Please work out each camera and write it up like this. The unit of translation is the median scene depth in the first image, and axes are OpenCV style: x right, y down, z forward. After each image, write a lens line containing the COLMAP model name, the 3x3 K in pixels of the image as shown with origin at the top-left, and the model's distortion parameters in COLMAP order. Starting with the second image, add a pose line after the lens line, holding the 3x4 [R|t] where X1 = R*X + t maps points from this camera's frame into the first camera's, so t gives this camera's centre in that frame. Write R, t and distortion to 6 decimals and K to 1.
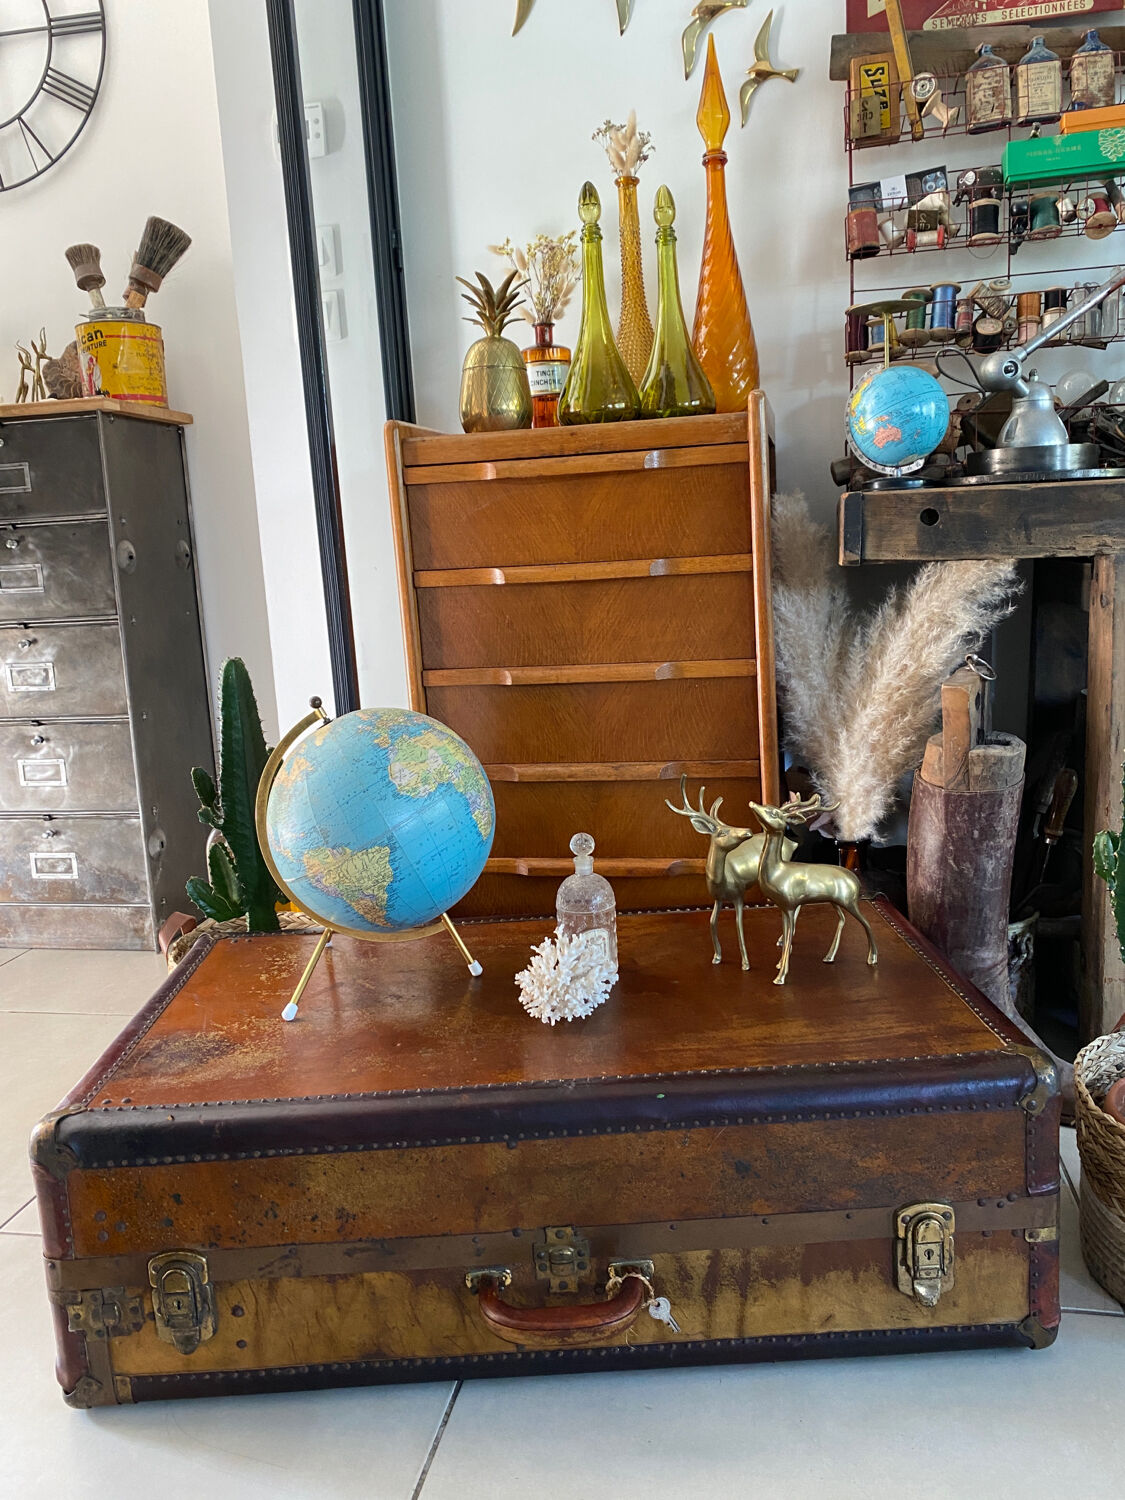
lens RADIAL K [[1145.9, 0, 558.8], [0, 1145.9, 743.0], [0, 0, 1]] dist [-0.000183, 0.002313]
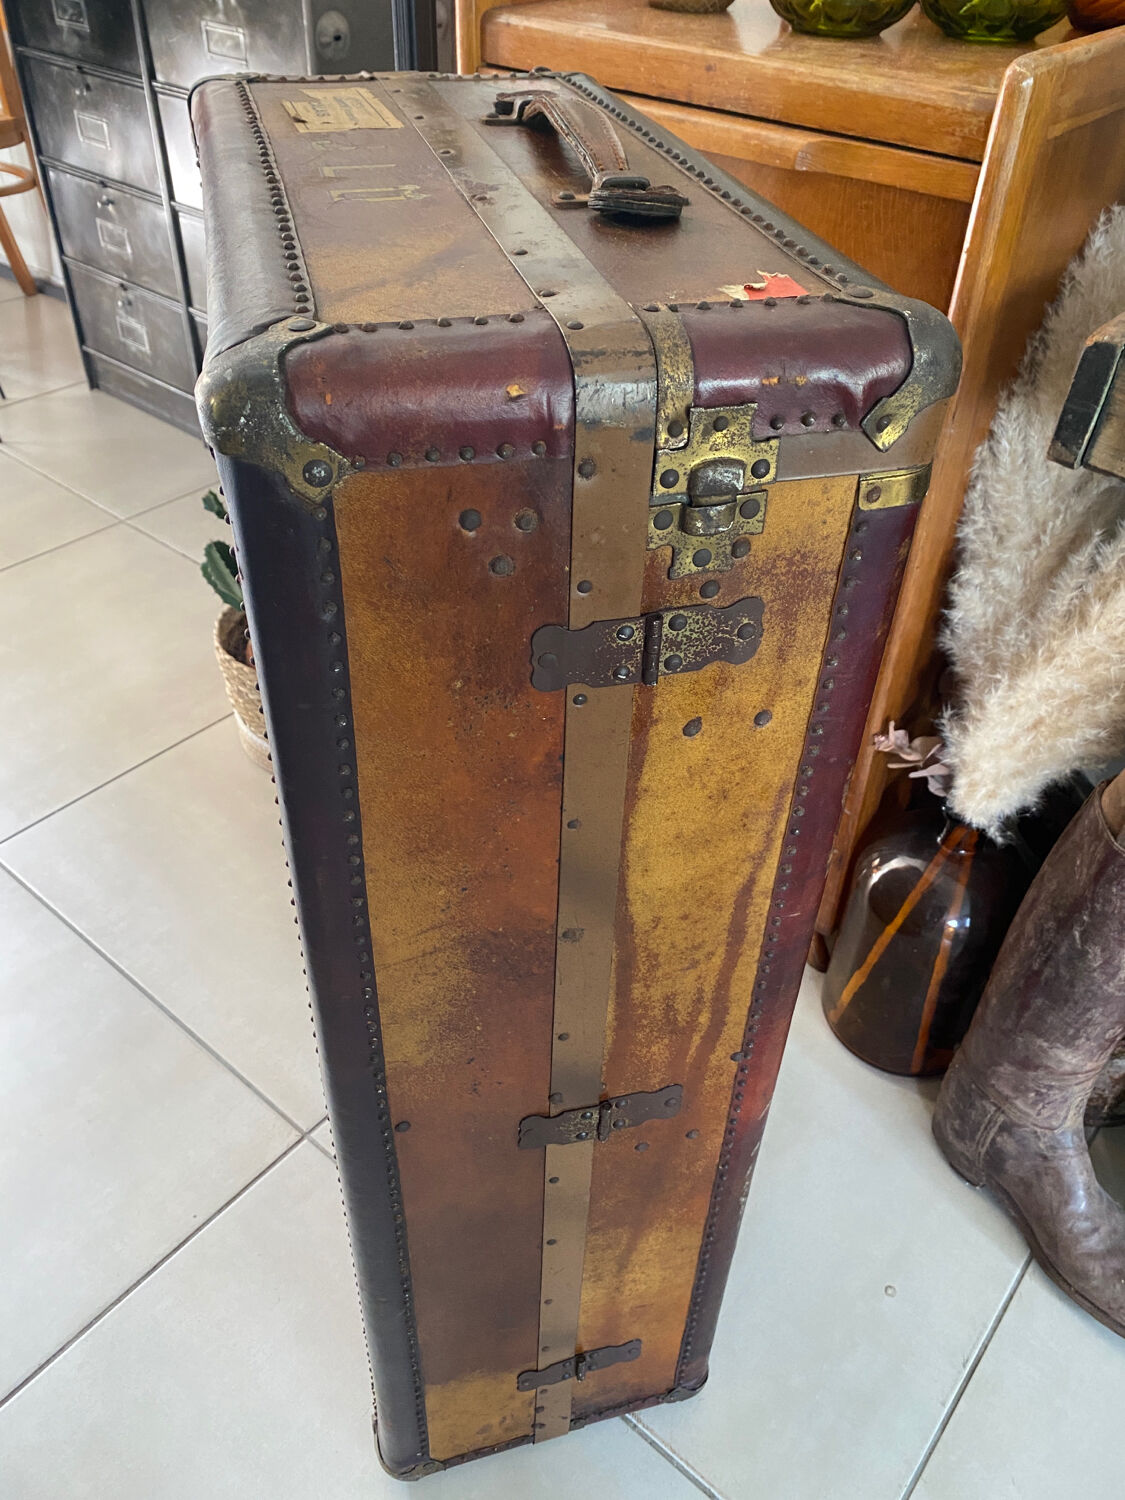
lens RADIAL K [[1154.2, 0, 555.6], [0, 1154.2, 738.2], [0, 0, 1]] dist [0.002460, -0.003476]
pose [[0.873618, 0.365569, -0.321171, 0.251394], [-0.159408, 0.838593, 0.520913, -0.276294], [0.459761, -0.403882, 0.790885, 0.370117]]
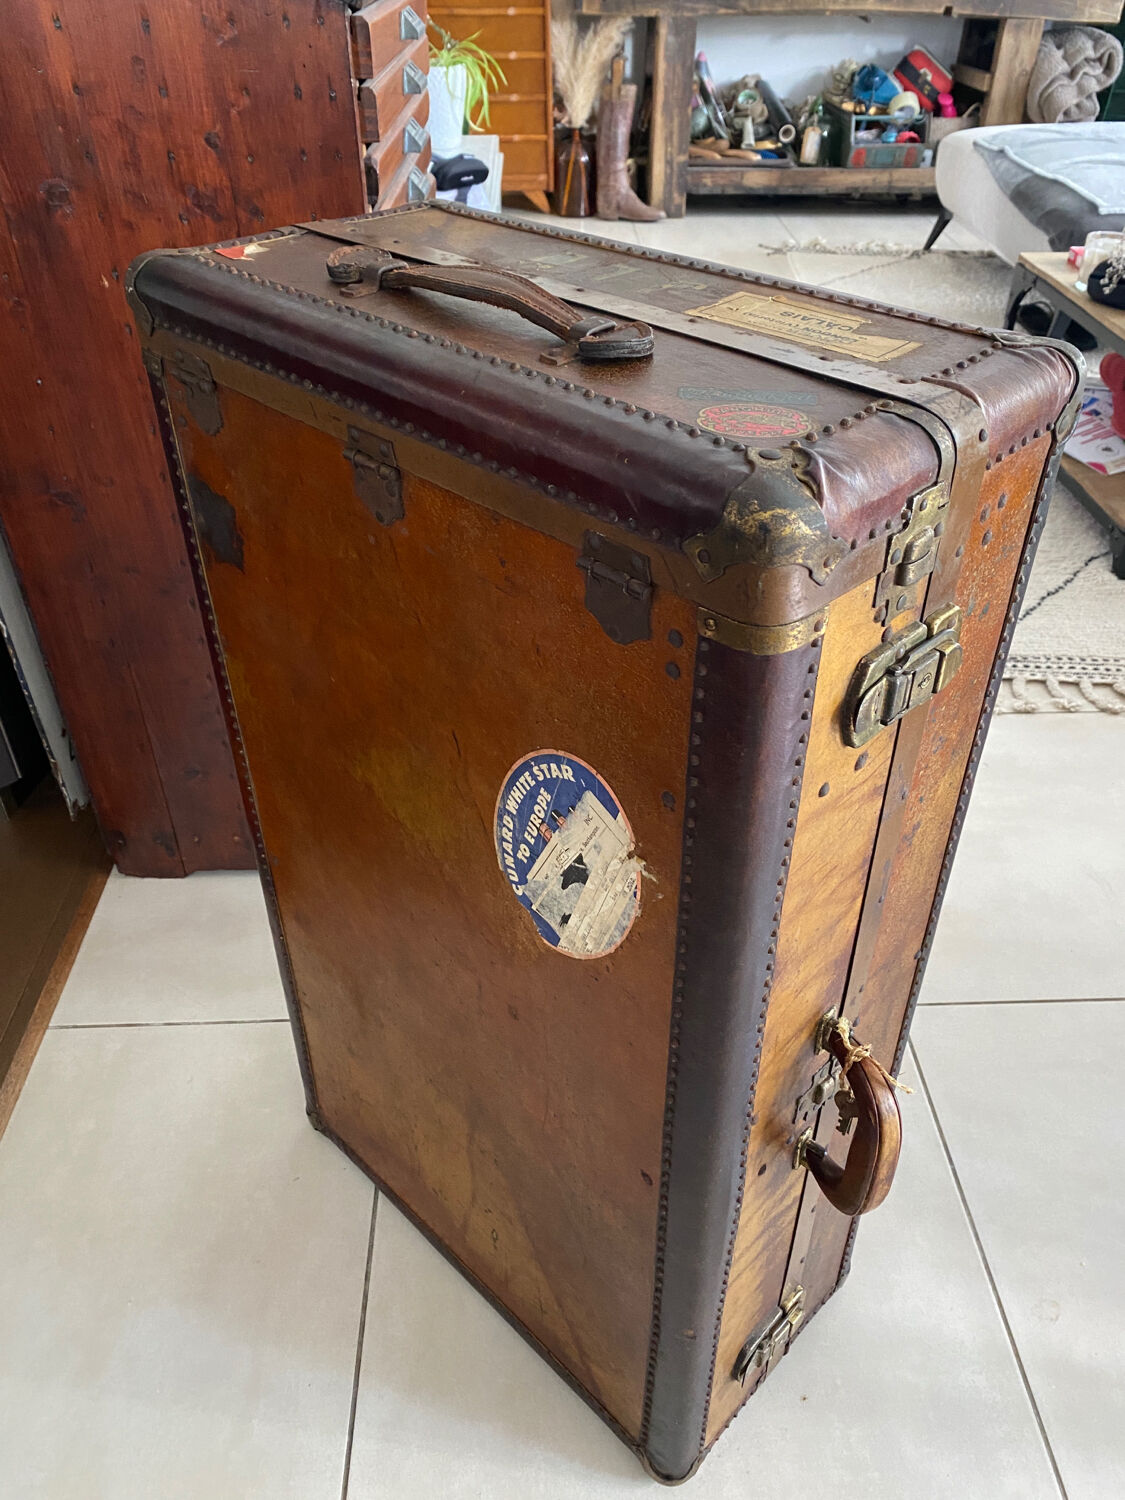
lens RADIAL K [[1151.4, 0, 565.2], [0, 1151.4, 743.8], [0, 0, 1]] dist [0.006290, -0.002821]
pose [[0.973051, -0.088045, 0.213118, -0.525668], [-0.016314, 0.895632, 0.444498, 0.185905], [-0.230011, -0.435996, 0.870059, -2.186540]]
